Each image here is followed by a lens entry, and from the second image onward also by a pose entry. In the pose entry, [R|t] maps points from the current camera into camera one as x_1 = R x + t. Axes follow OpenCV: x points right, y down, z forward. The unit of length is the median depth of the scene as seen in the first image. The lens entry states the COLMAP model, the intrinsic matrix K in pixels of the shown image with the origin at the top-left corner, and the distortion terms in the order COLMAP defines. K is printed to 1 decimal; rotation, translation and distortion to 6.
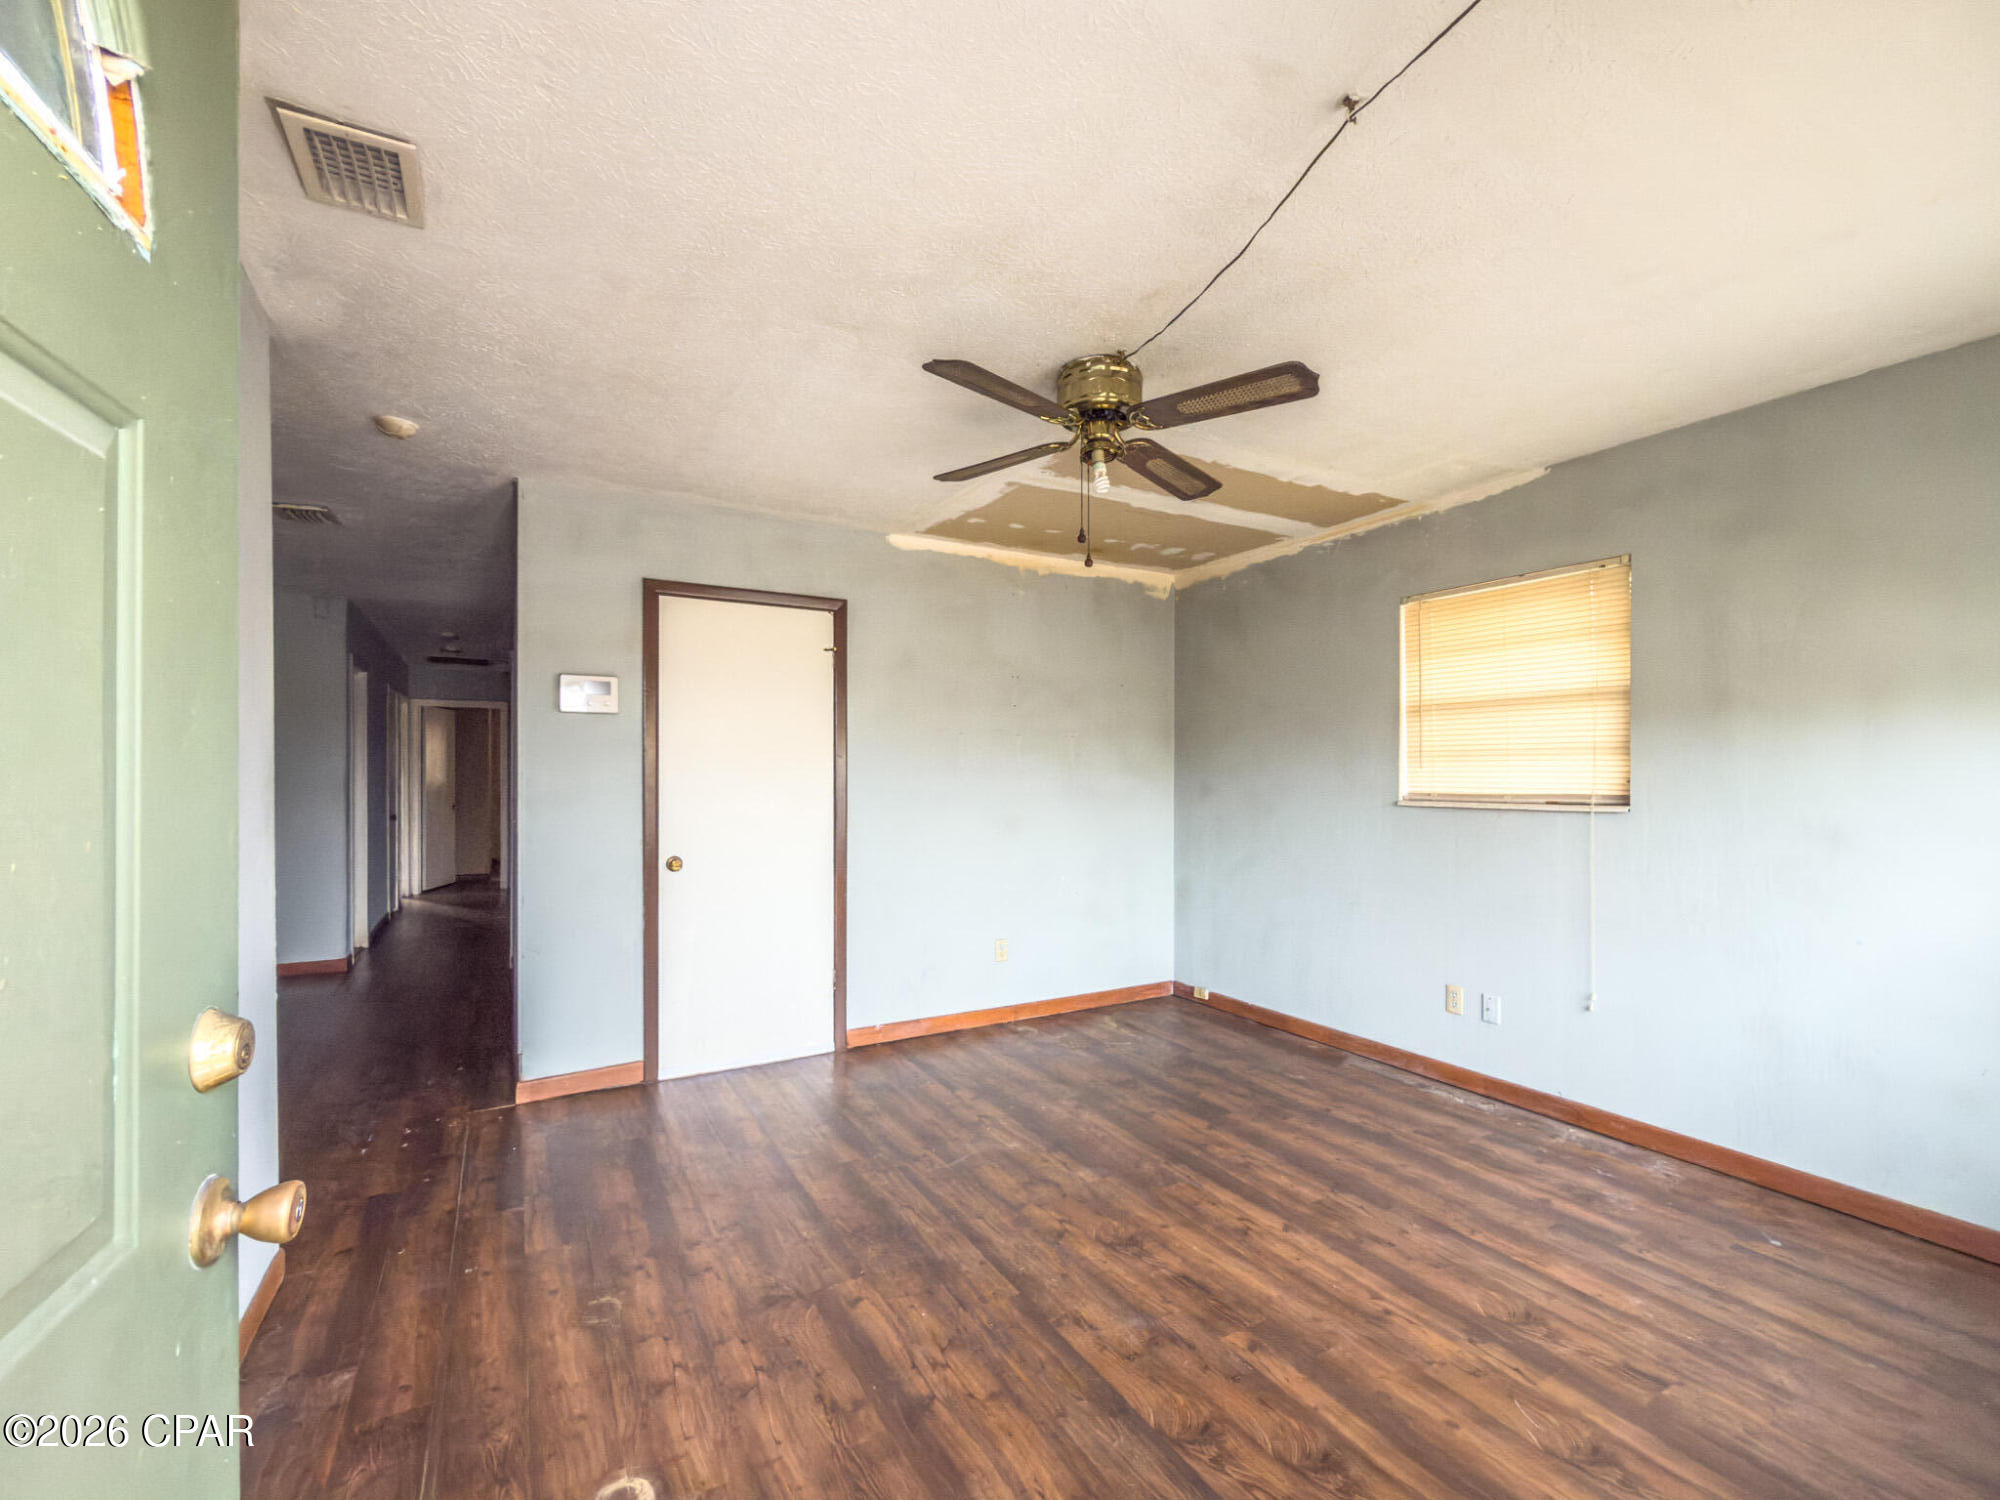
lens RADIAL K [[855.5, 0, 1003.1], [0, 855.5, 770.2], [0, 0, 1]] dist [-0.001997, -0.000034]
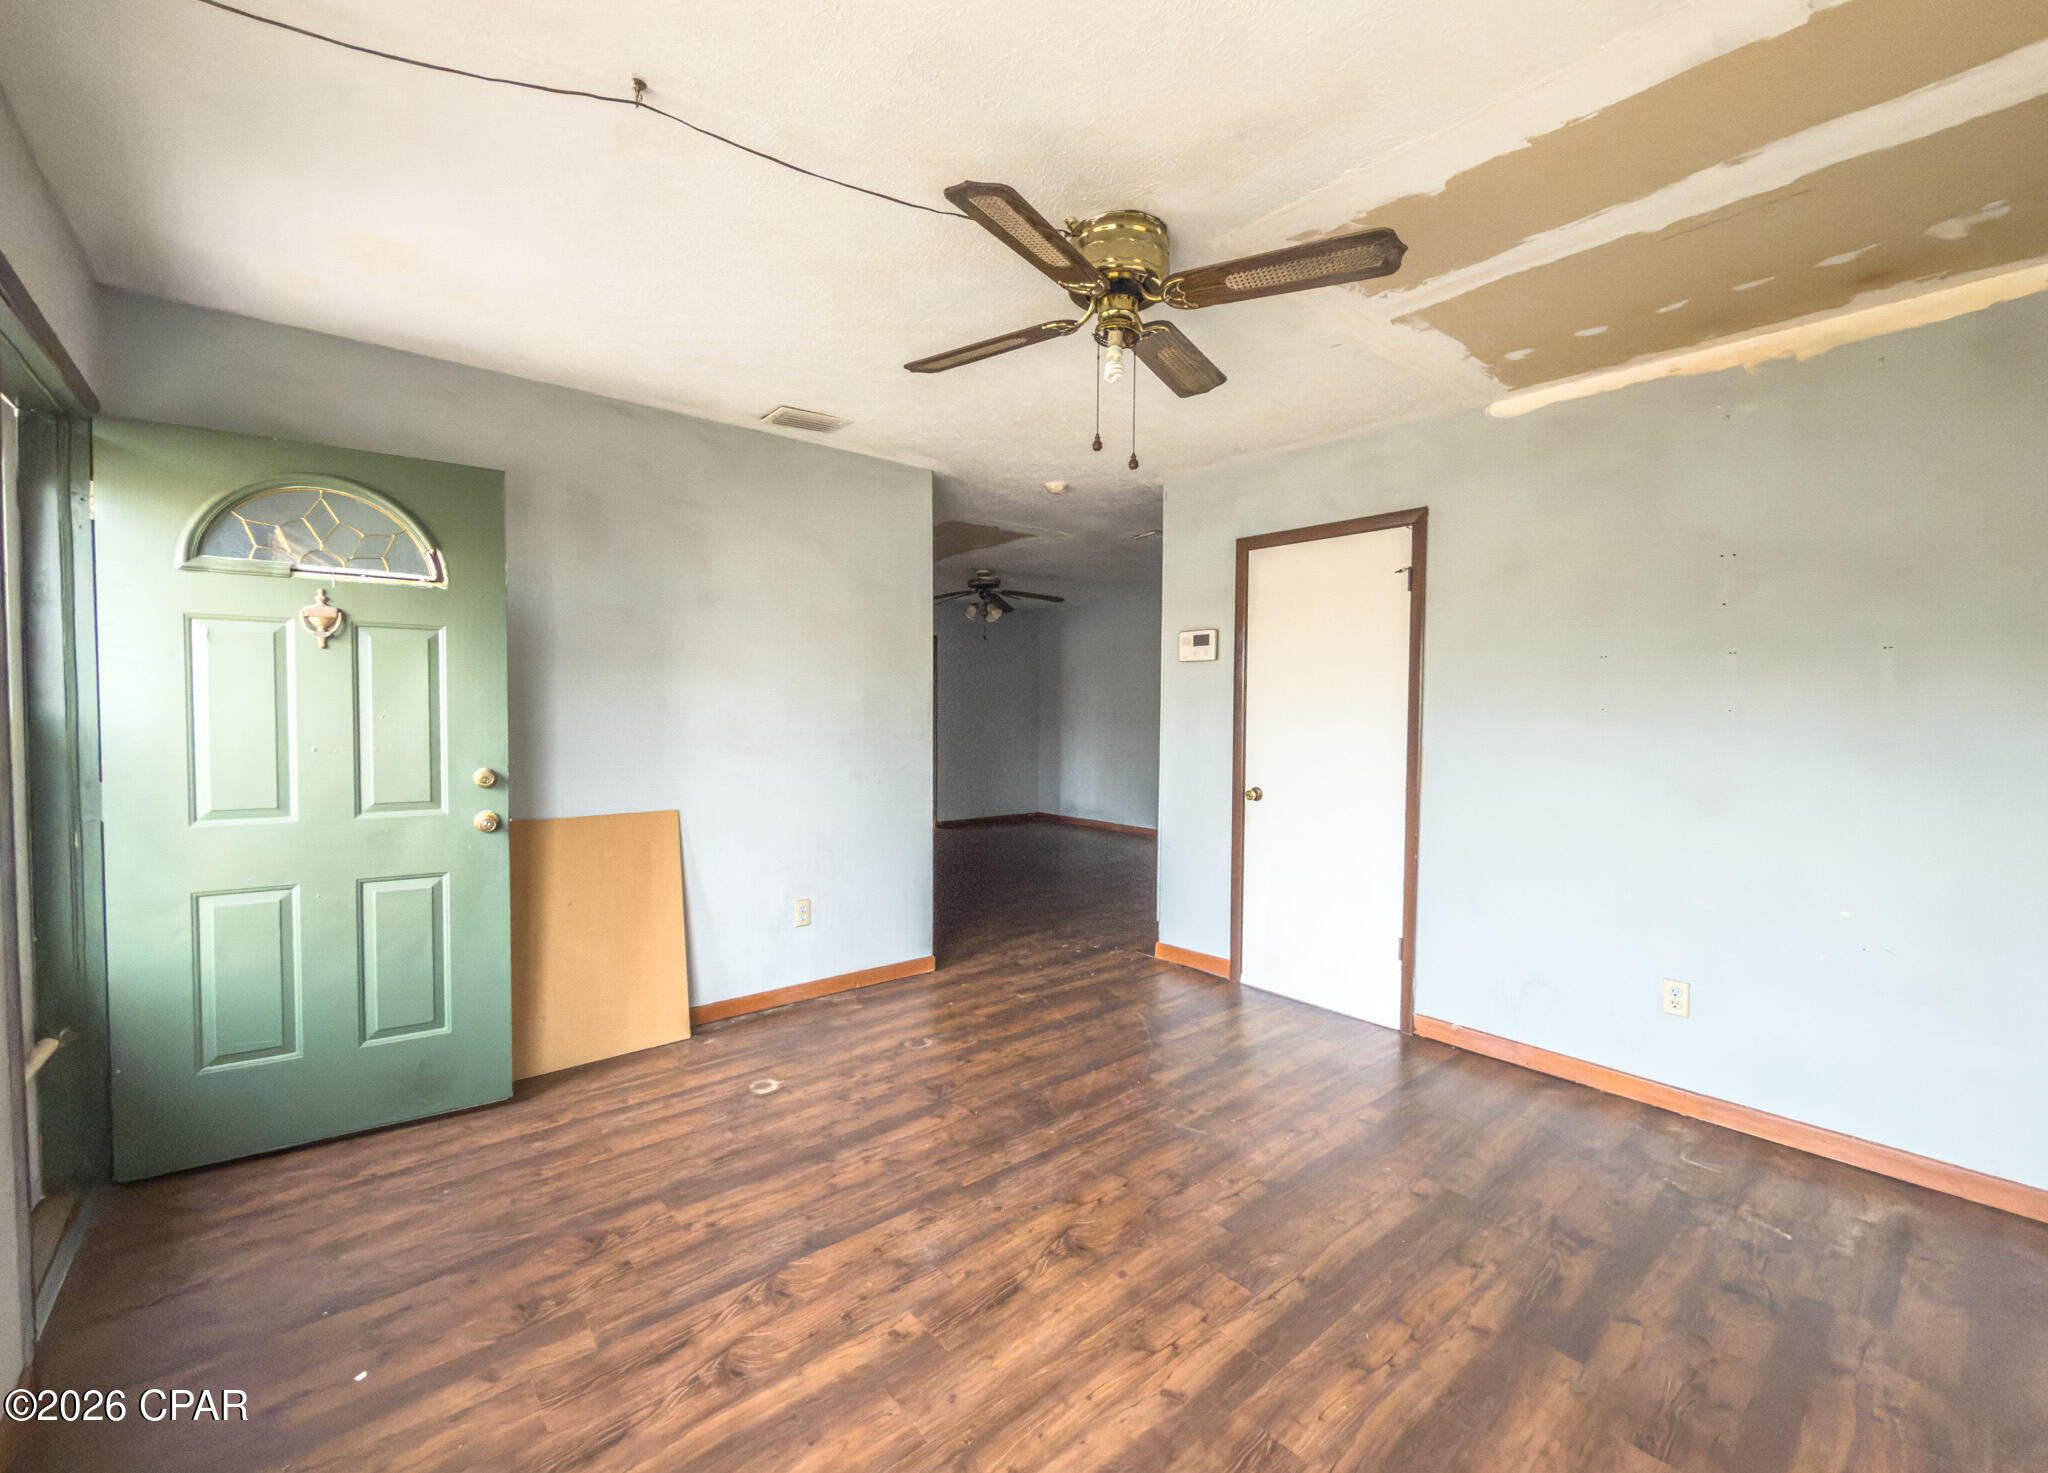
lens RADIAL K [[840.5, 0, 1024.0], [0, 840.5, 736.5], [0, 0, 1]] dist [-0.006793, 0.000358]
pose [[0.188796, 0.035483, -0.981375, 0.739182], [-0.004296, 0.999367, 0.035307, -0.001729], [0.982007, -0.002450, 0.188829, 0.604037]]
